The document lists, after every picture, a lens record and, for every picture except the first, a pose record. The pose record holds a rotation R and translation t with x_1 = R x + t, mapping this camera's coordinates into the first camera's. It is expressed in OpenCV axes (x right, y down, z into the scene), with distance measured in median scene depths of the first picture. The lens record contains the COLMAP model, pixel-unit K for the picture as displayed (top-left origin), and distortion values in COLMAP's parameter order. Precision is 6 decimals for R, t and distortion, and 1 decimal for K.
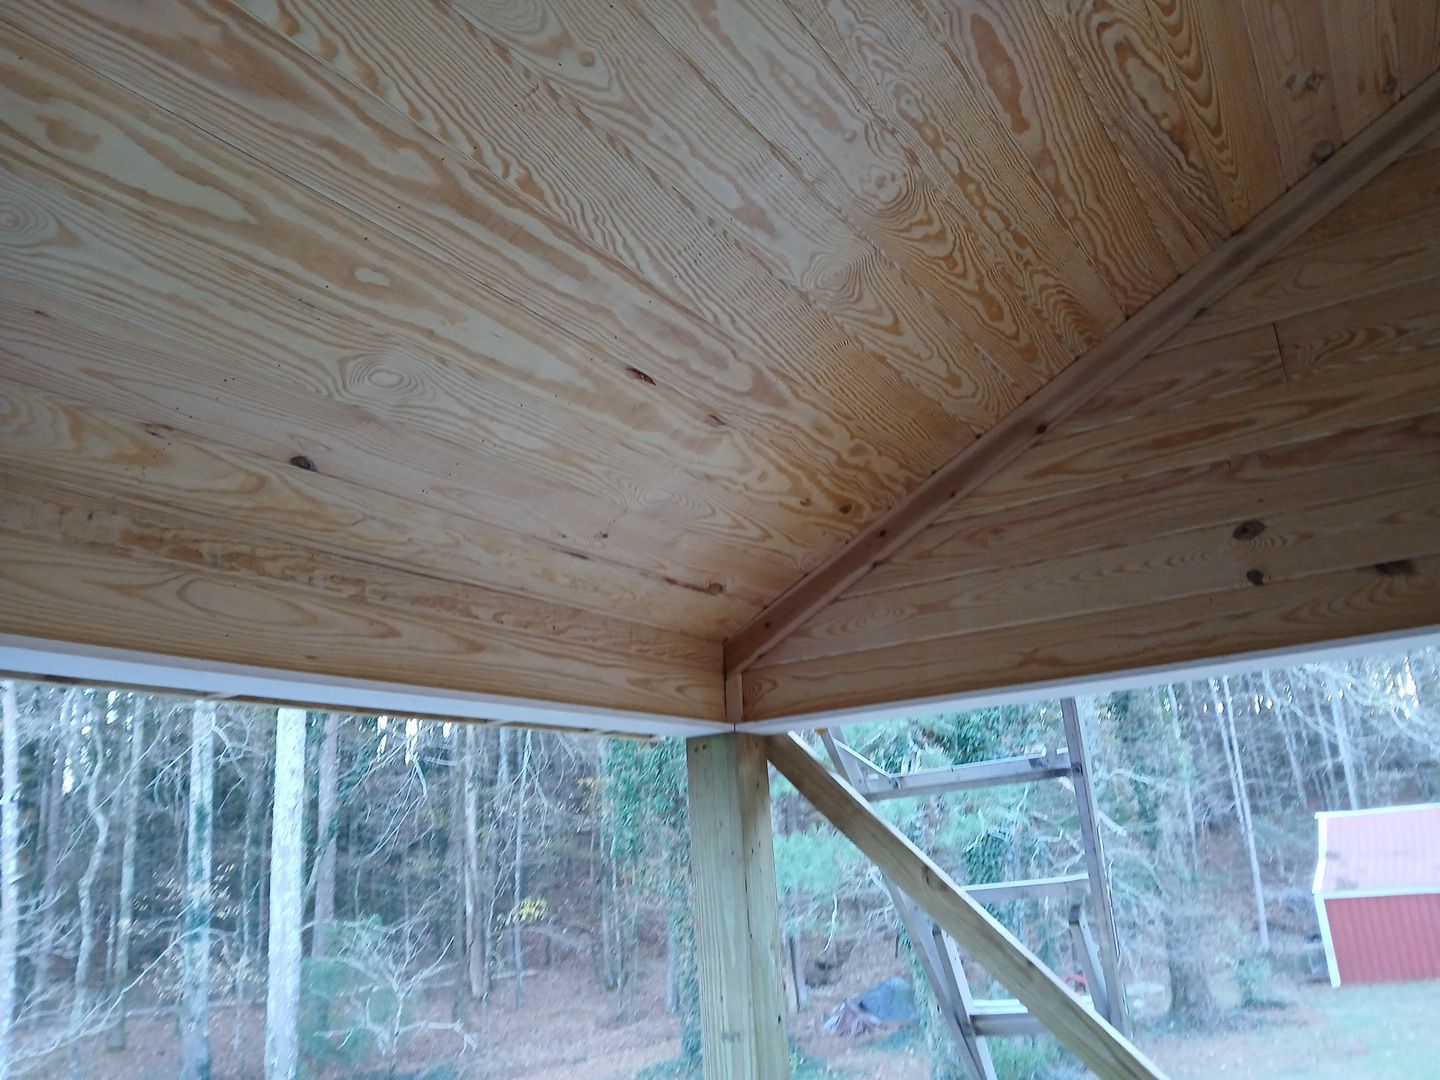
lens RADIAL K [[1096.2, 0, 725.1], [0, 1096.2, 537.4], [0, 0, 1]] dist [0.001409, -0.012049]
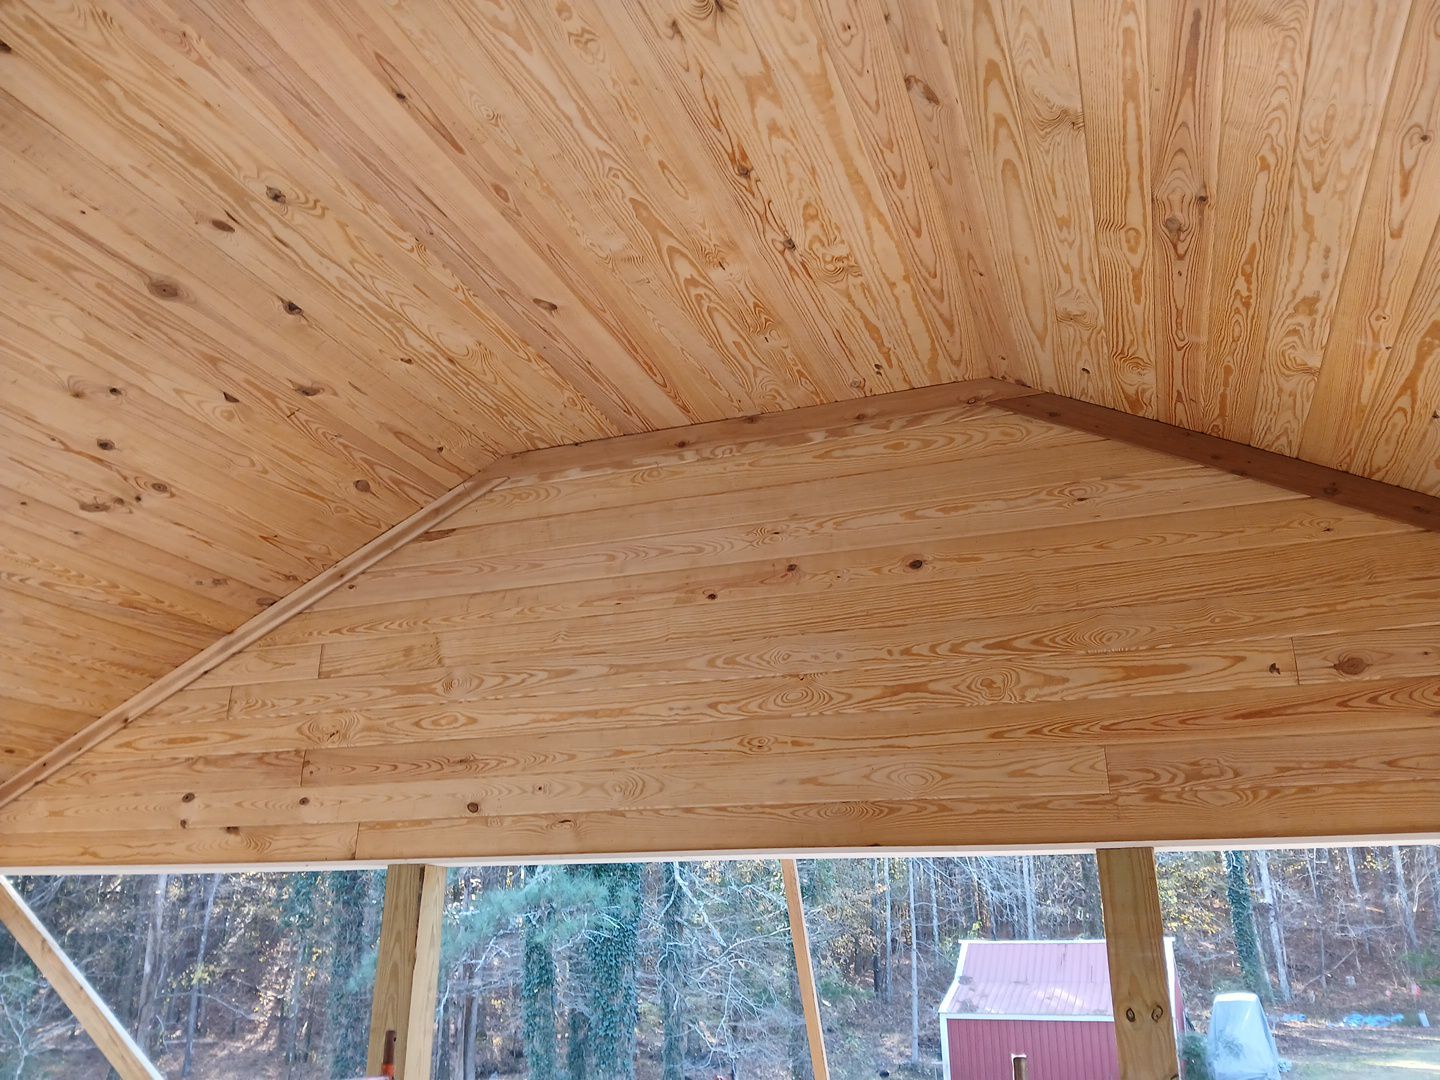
lens RADIAL K [[1096.2, 0, 713.8], [0, 1096.2, 543.3], [0, 0, 1]] dist [0.001409, -0.012049]
pose [[0.978706, 0.135187, 0.154466, 0.115859], [-0.124548, 0.989250, -0.076636, -0.046695], [-0.163165, 0.055766, 0.985021, -0.117930]]
